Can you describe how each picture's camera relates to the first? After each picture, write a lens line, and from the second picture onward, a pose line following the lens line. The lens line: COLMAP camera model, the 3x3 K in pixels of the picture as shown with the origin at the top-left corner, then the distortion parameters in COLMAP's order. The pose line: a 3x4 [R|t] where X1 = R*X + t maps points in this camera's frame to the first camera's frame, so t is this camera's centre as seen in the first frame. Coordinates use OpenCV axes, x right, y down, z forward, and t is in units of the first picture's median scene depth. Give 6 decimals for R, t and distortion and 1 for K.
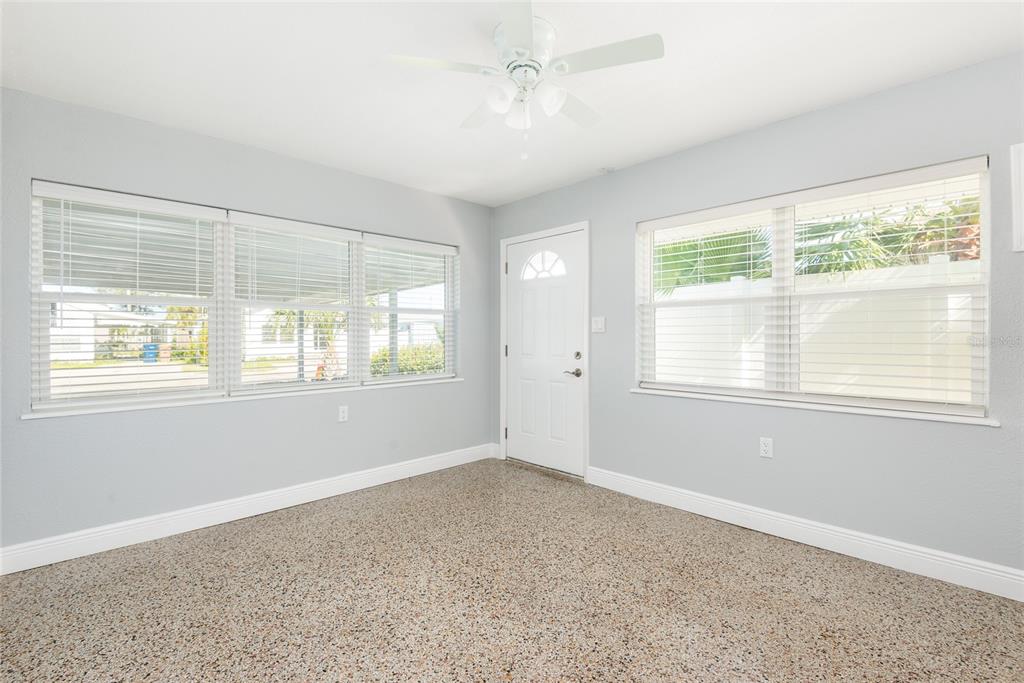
lens RADIAL K [[467.9, 0, 512.4], [0, 467.9, 337.6], [0, 0, 1]] dist [0.001621, -0.000854]
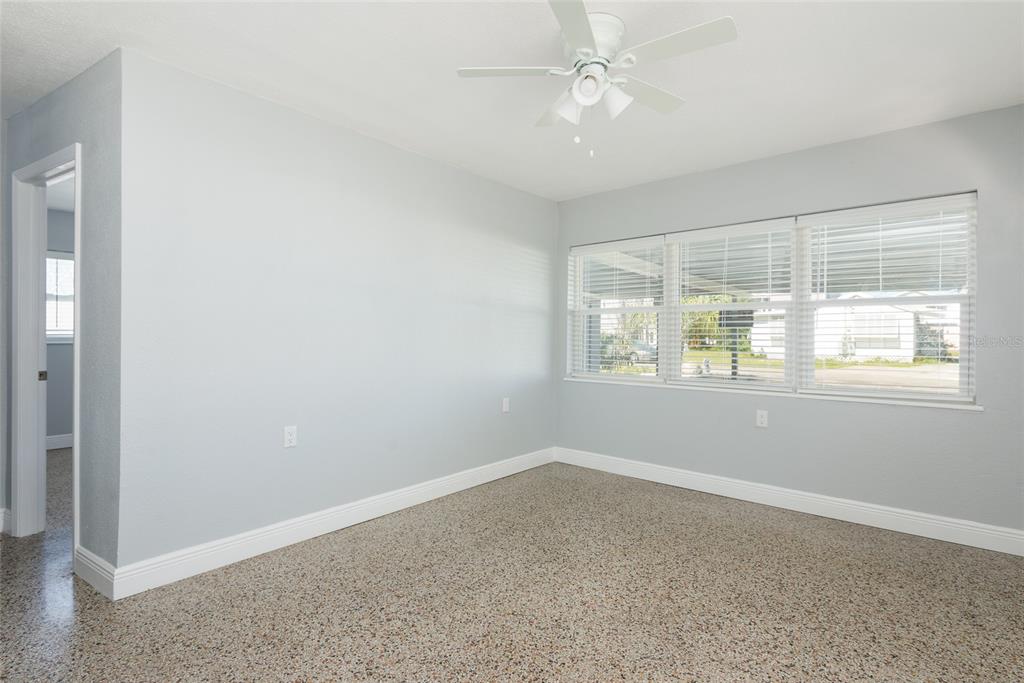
lens RADIAL K [[504.1, 0, 512.0], [0, 504.1, 341.5], [0, 0, 1]] dist [-0.000470, -0.000702]
pose [[0.096118, 0.016812, -0.995228, 0.723209], [-0.012310, 0.999801, 0.015701, -0.000535], [0.995294, 0.010743, 0.096306, 0.497799]]
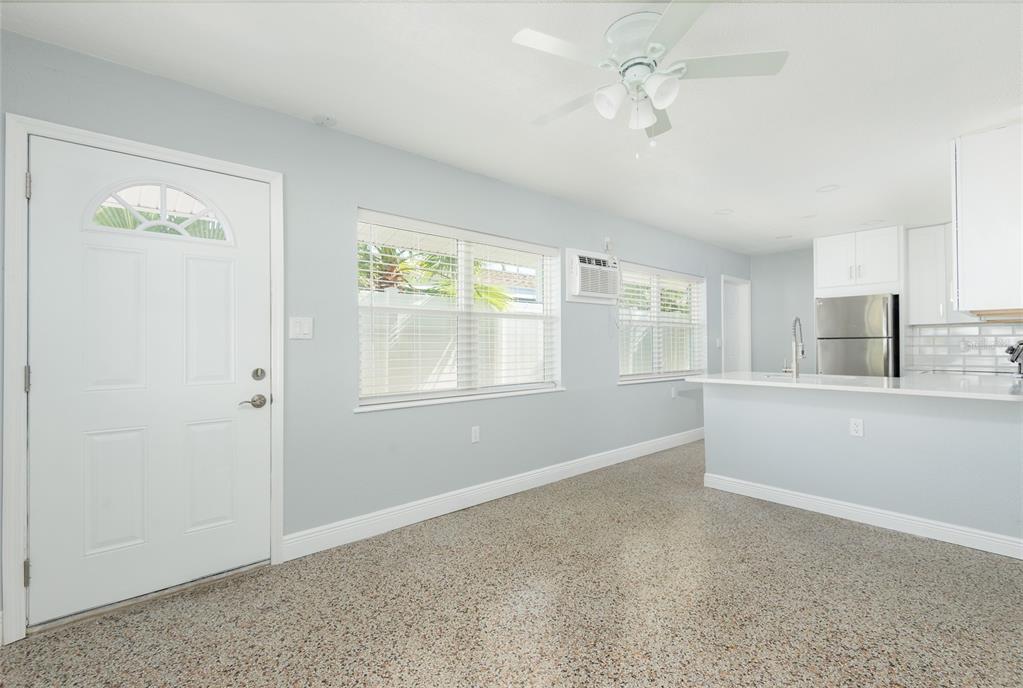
lens RADIAL K [[463.0, 0, 507.9], [0, 463.0, 339.3], [0, 0, 1]] dist [0.004474, -0.000669]
pose [[0.046568, 0.009561, 0.998869, -0.644981], [0.009016, 0.999909, -0.009991, -0.000341], [-0.998874, 0.009472, 0.046478, 0.835939]]
